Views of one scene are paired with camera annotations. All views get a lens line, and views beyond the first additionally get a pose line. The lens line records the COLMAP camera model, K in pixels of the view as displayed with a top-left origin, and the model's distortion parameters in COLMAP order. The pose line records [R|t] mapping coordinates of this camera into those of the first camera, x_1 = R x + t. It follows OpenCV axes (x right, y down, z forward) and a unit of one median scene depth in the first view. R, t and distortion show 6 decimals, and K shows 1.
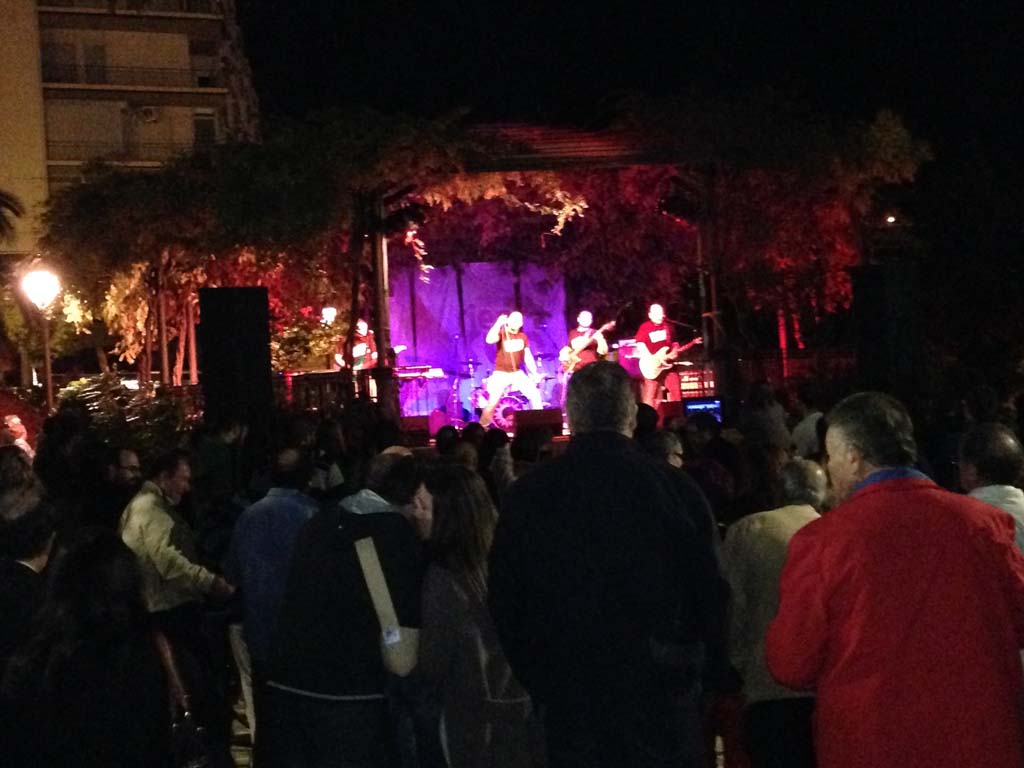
lens RADIAL K [[1773.6, 0, 512.0], [0, 1773.6, 384.0], [0, 0, 1]] dist [-0.039350, -0.077457]
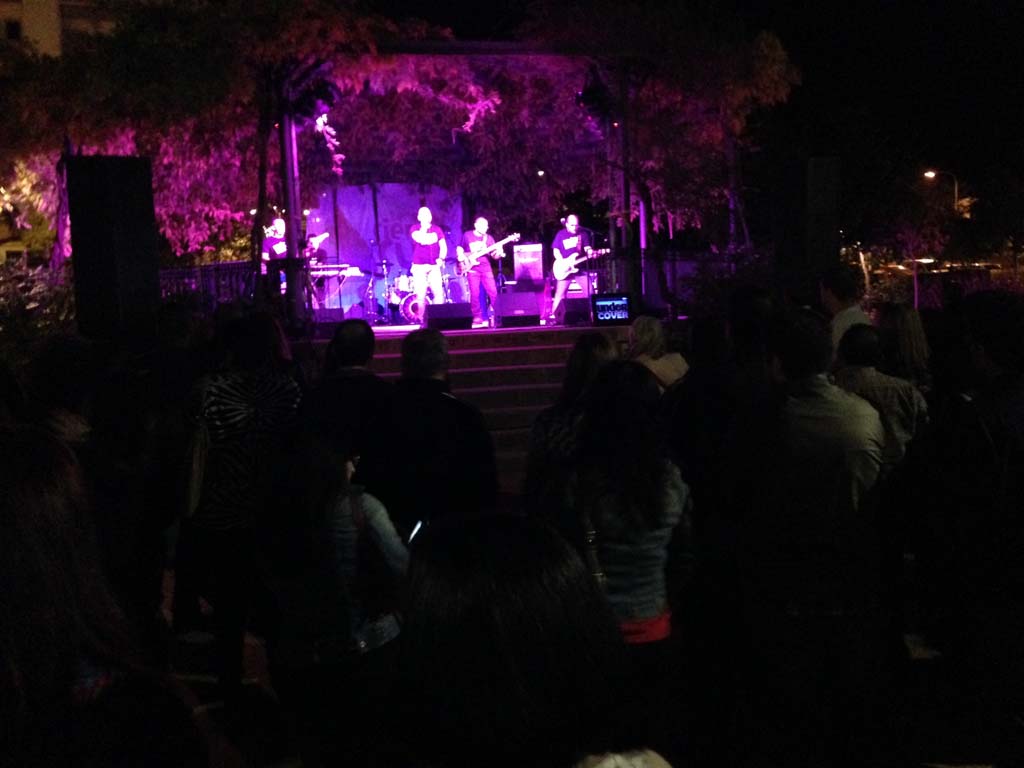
lens RADIAL K [[963.9, 0, 512.0], [0, 963.9, 384.0], [0, 0, 1]] dist [0.156095, -0.246137]
pose [[0.994221, 0.006144, 0.107180, -0.008856], [-0.015876, 0.995798, 0.090186, 0.008857], [-0.106176, -0.091366, 0.990141, 0.411204]]
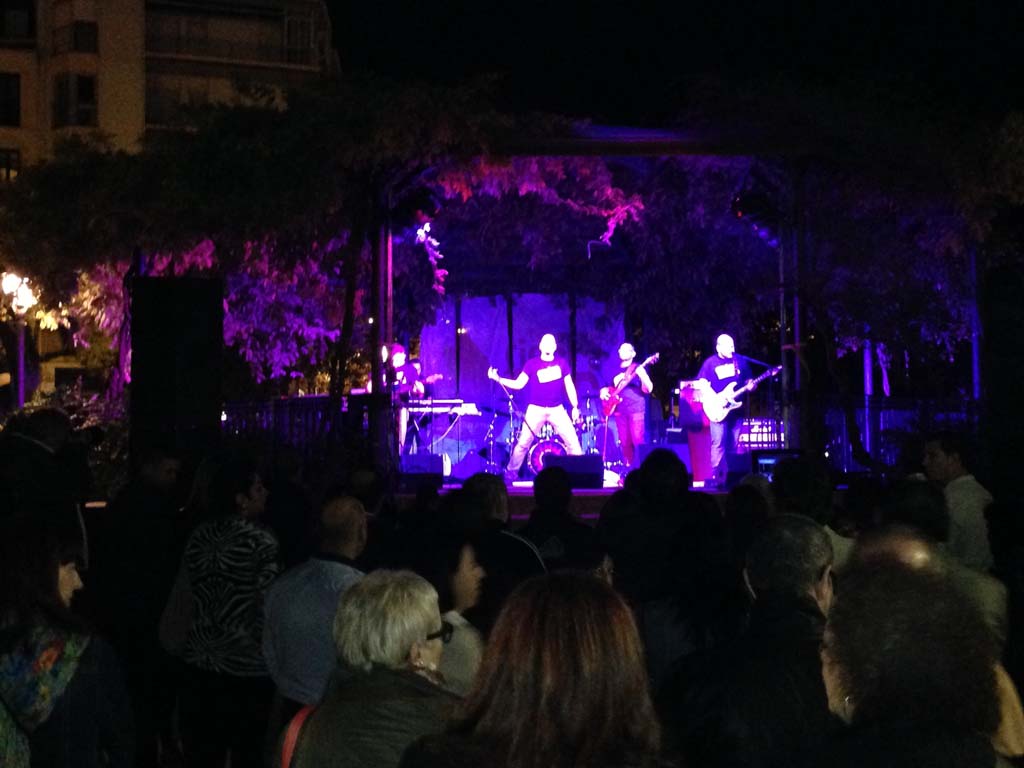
lens RADIAL K [[1473.4, 0, 512.0], [0, 1473.4, 384.0], [0, 0, 1]] dist [-0.109763, 1.314624]
pose [[0.996969, 0.045866, -0.062836, 0.026751], [-0.048063, 0.998269, -0.033902, 0.005707], [0.061172, 0.036820, 0.997448, 0.310451]]
